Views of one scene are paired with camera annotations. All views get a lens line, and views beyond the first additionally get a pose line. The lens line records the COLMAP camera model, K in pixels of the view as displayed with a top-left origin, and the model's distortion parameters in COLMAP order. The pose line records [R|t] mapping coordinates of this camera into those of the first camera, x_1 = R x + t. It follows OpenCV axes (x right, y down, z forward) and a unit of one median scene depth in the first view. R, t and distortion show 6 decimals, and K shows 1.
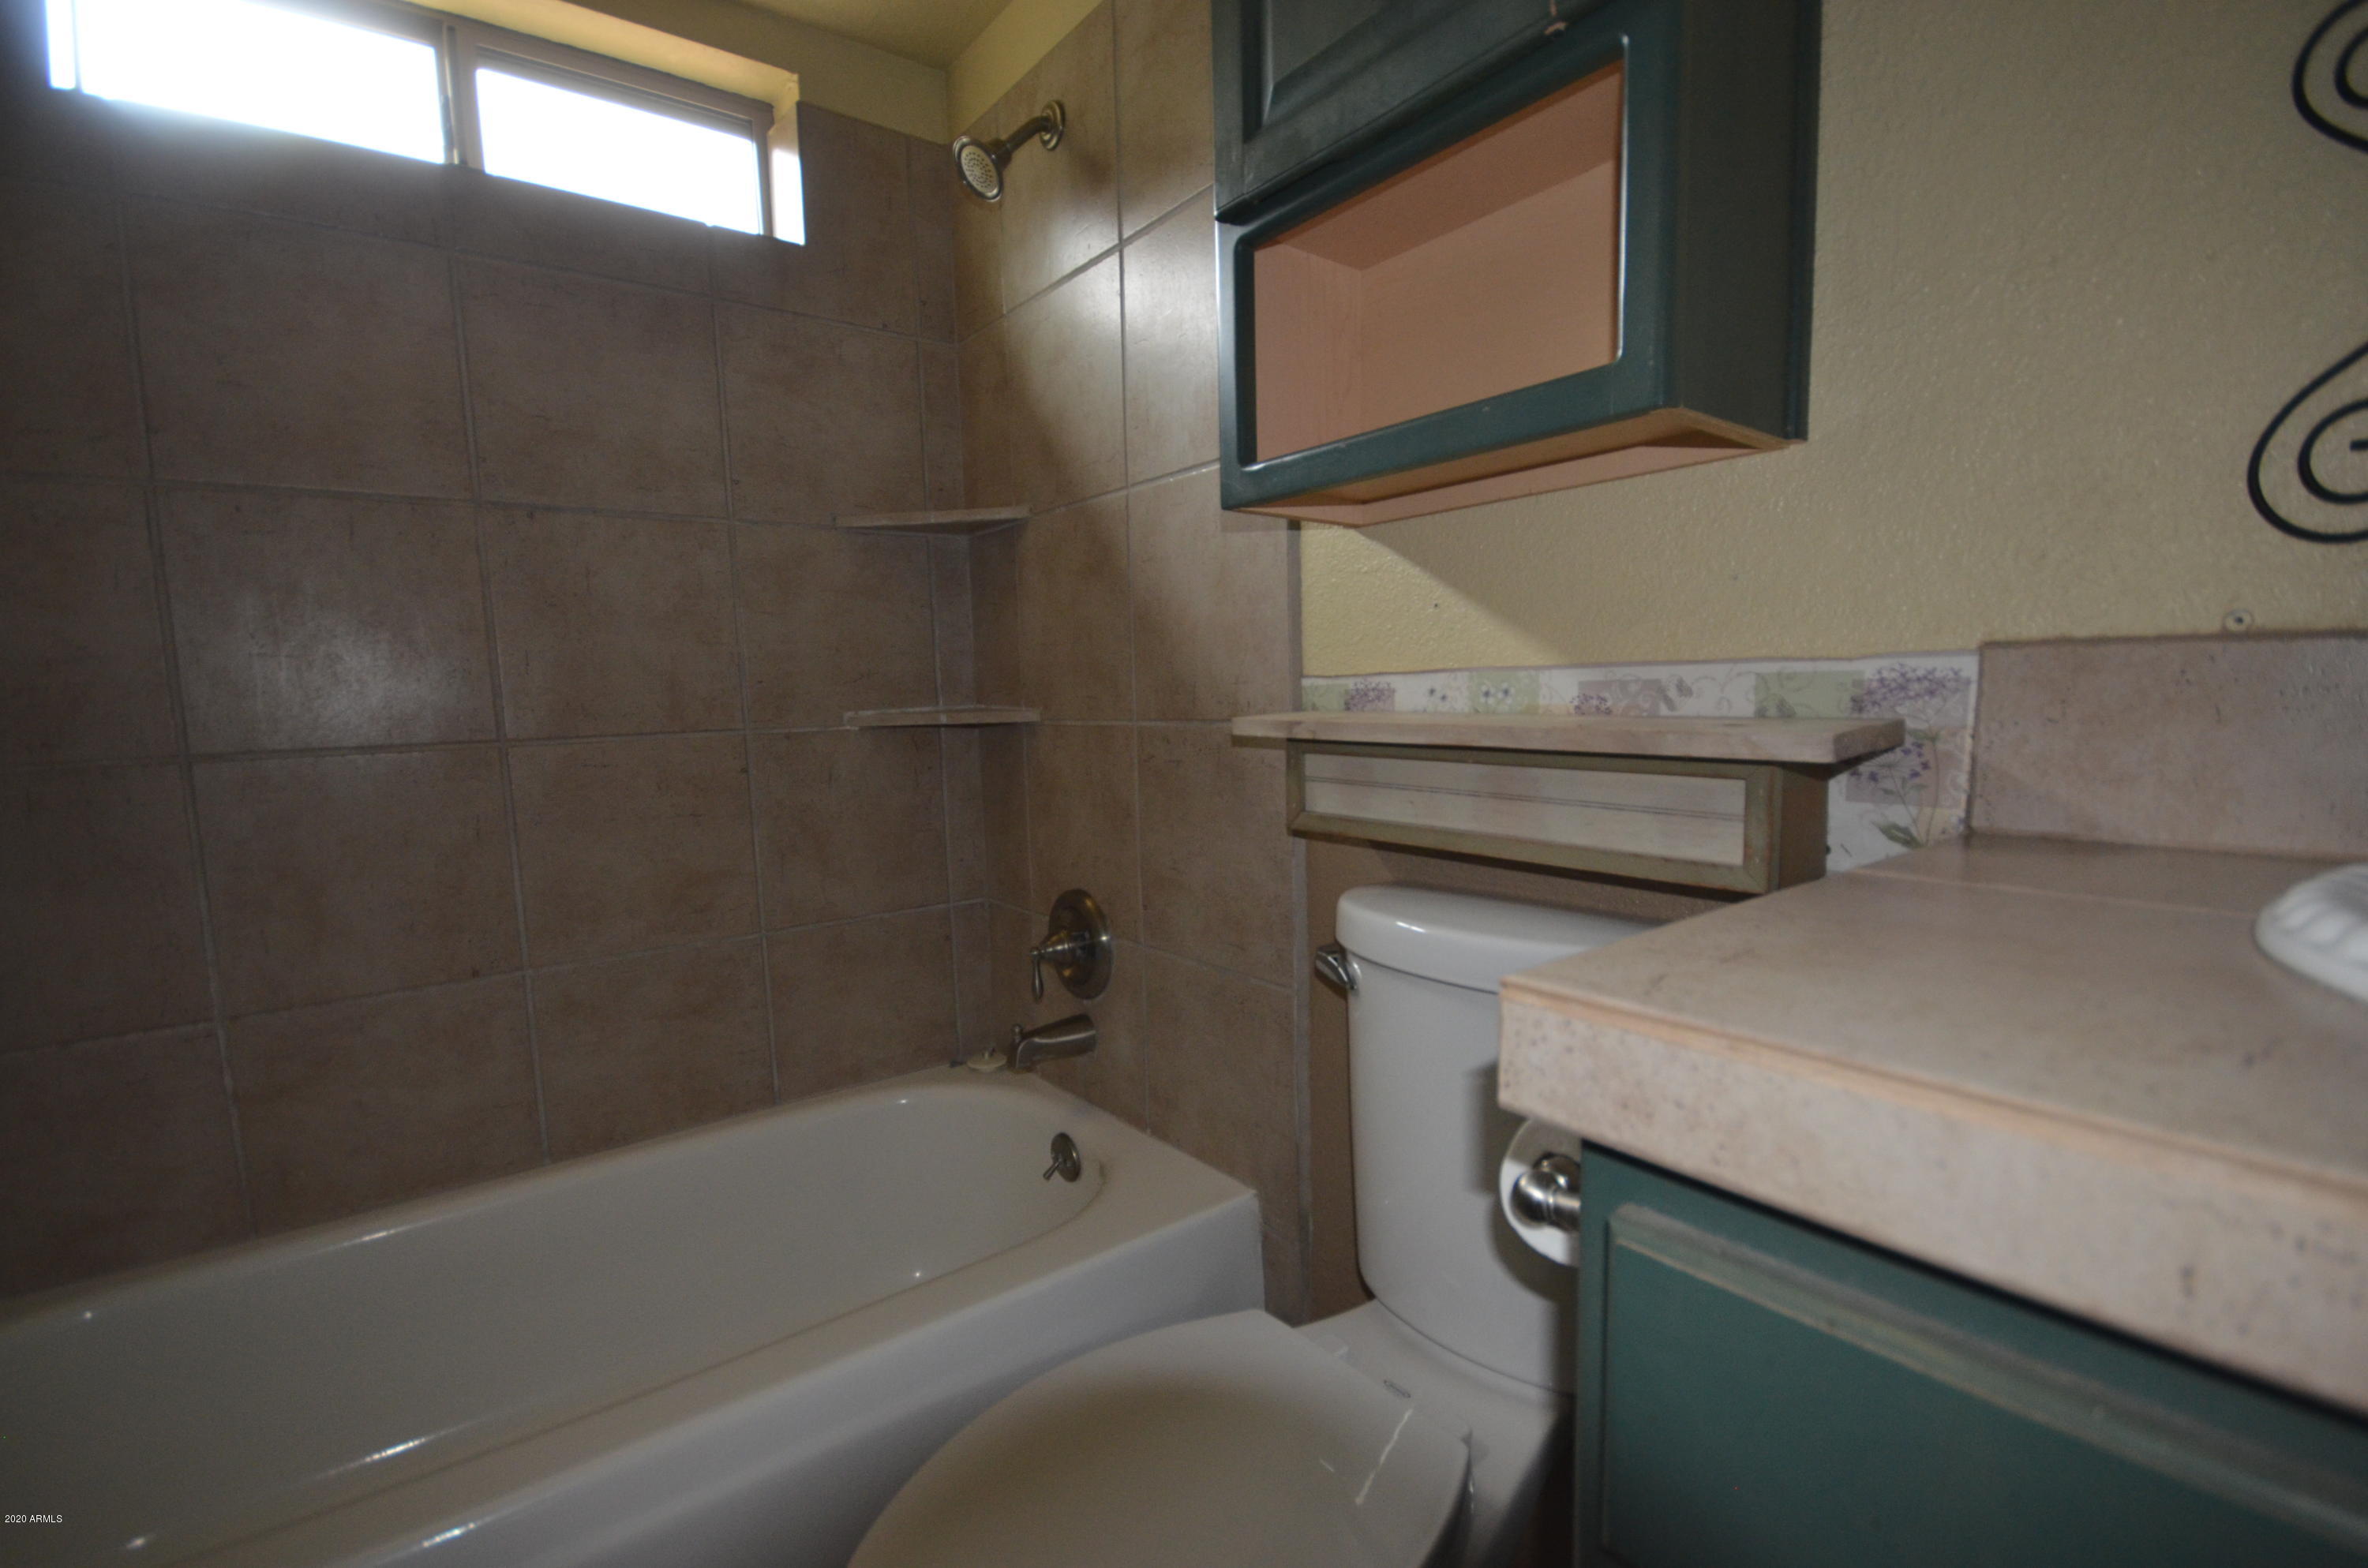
lens RADIAL K [[1048.8, 0, 1192.9], [0, 1048.8, 806.6], [0, 0, 1]] dist [0.009352, -0.012213]
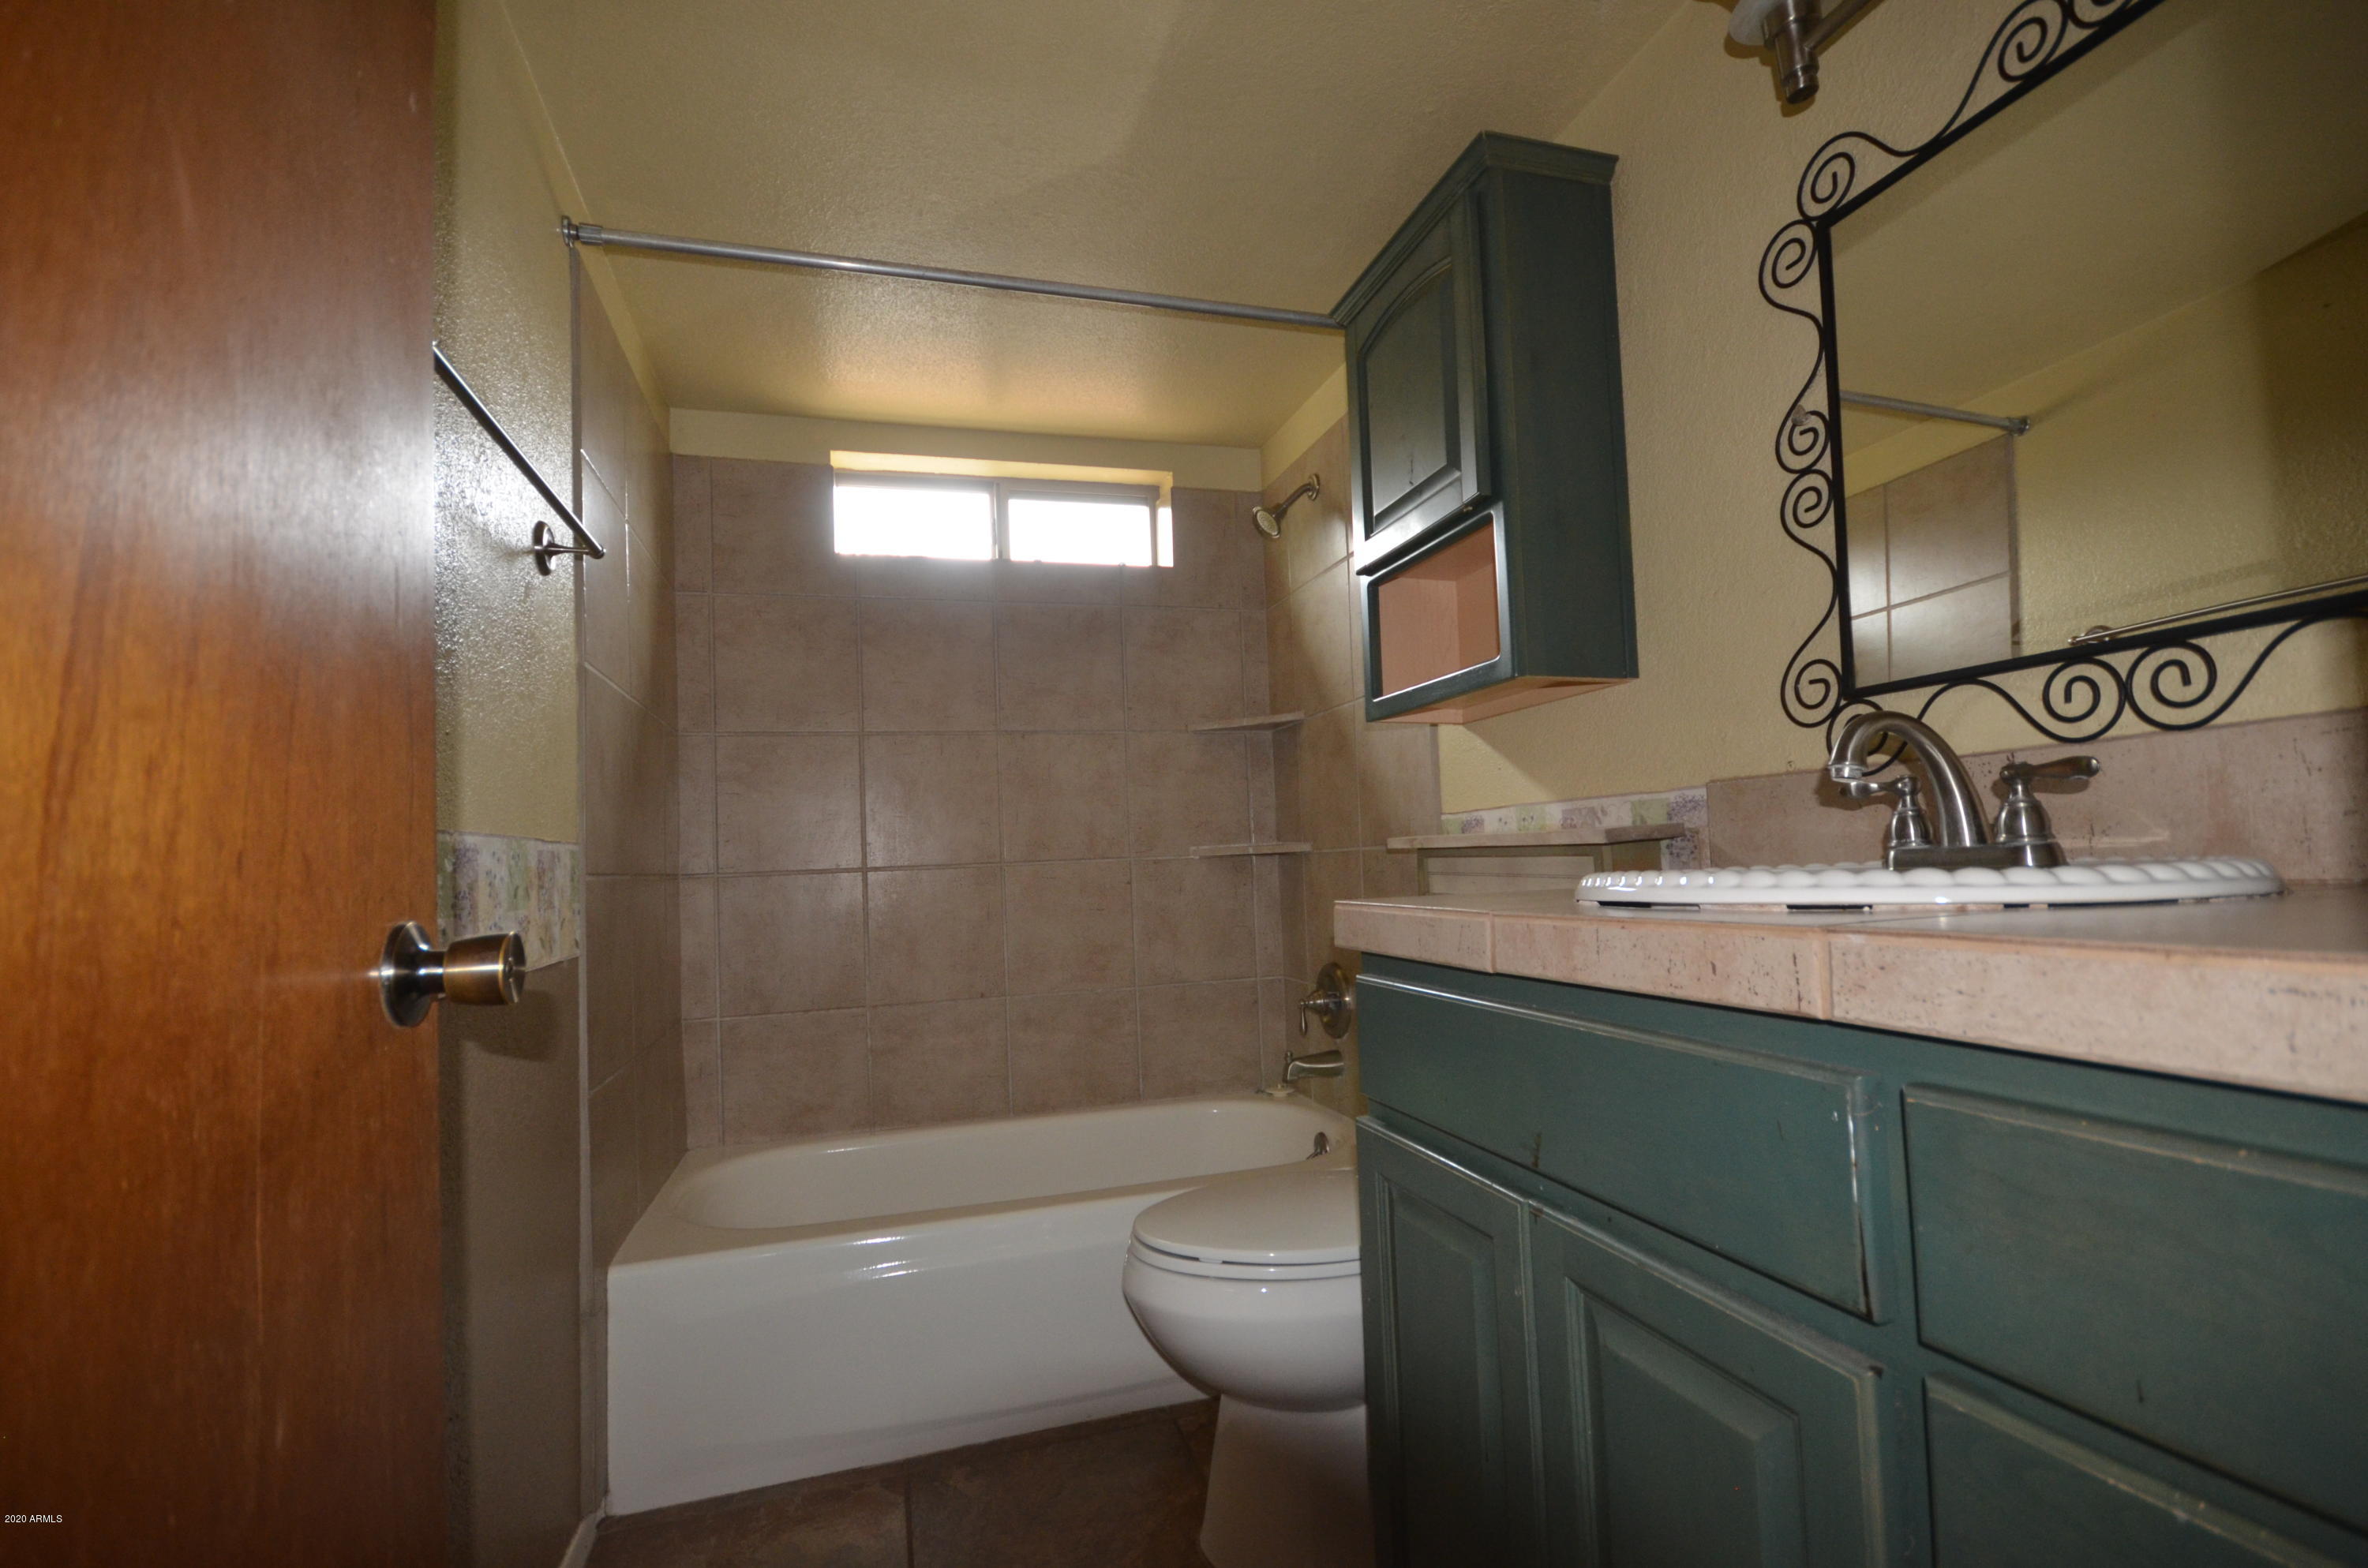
lens RADIAL K [[1048.8, 0, 1186.0], [0, 1048.8, 807.1], [0, 0, 1]] dist [0.009352, -0.012213]
pose [[0.932638, -0.027949, -0.359729, 0.304260], [-0.026722, 0.988907, -0.146111, 0.107493], [0.359822, 0.145882, 0.921546, -0.603586]]
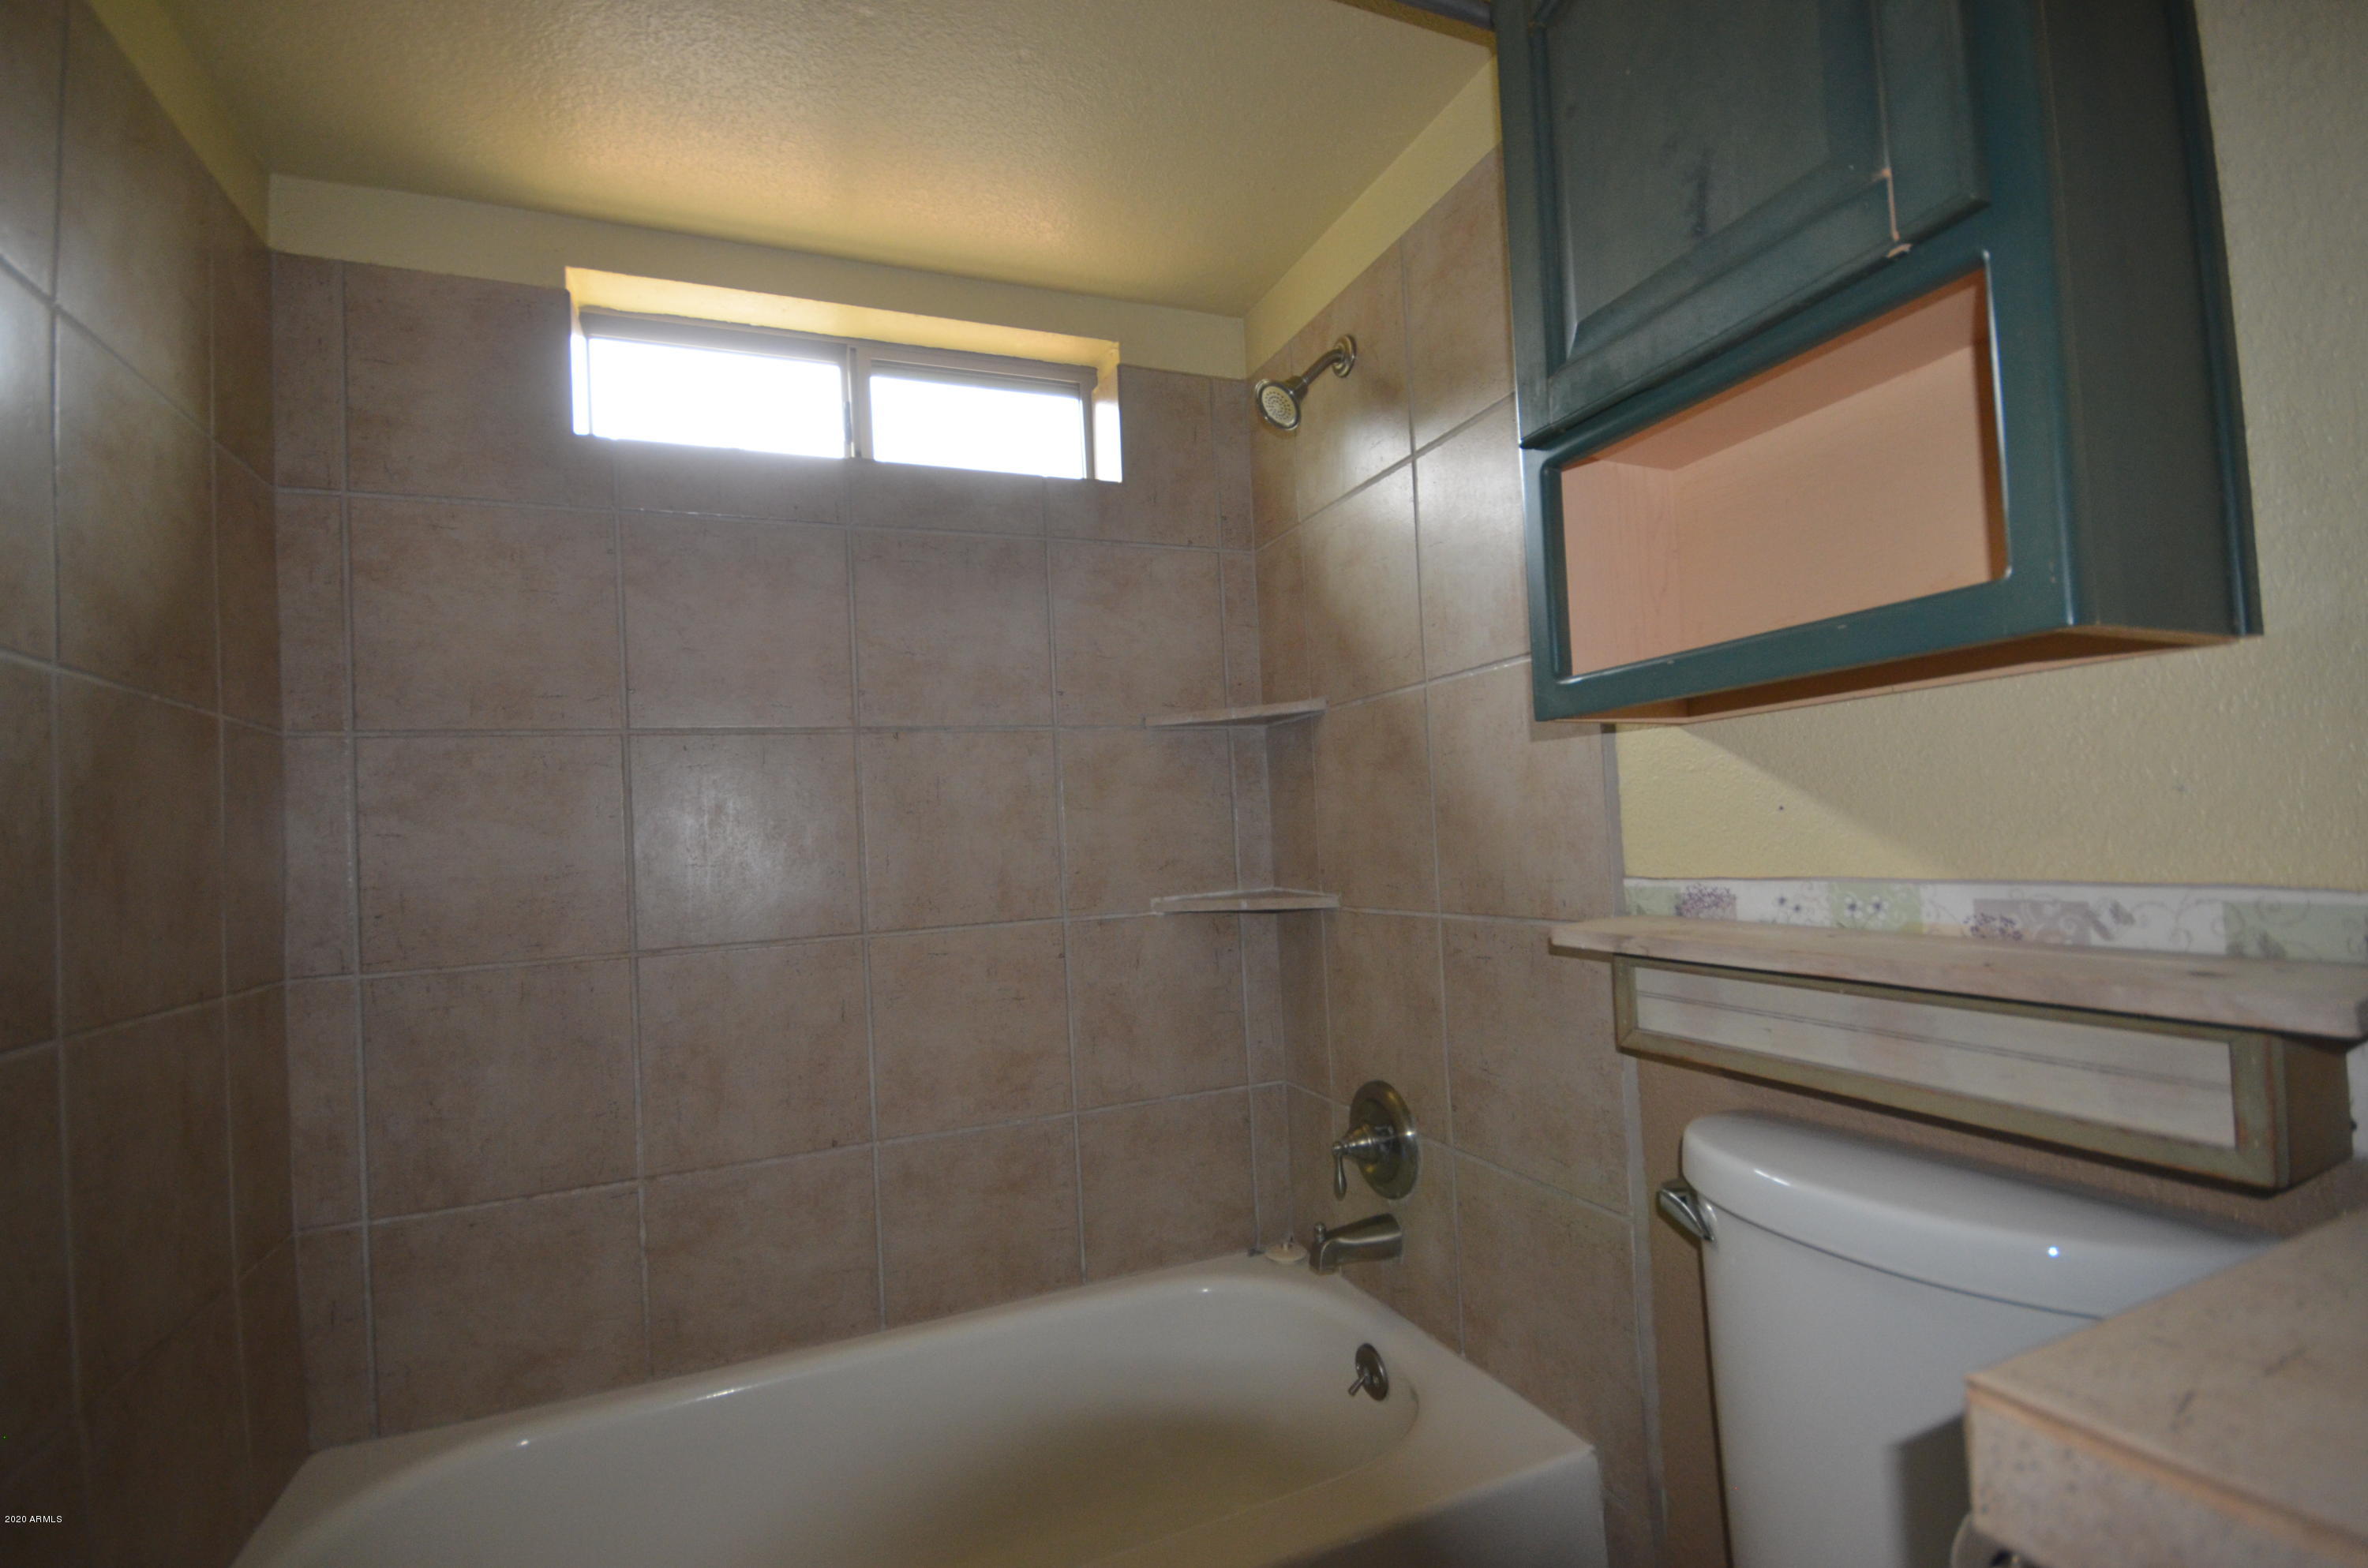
lens RADIAL K [[1048.8, 0, 1189.8], [0, 1048.8, 807.9], [0, 0, 1]] dist [0.009352, -0.012213]
pose [[0.965550, -0.029190, -0.258576, -0.025878], [-0.005209, 0.991321, -0.131359, -0.056317], [0.260167, 0.128180, 0.957018, -0.012751]]
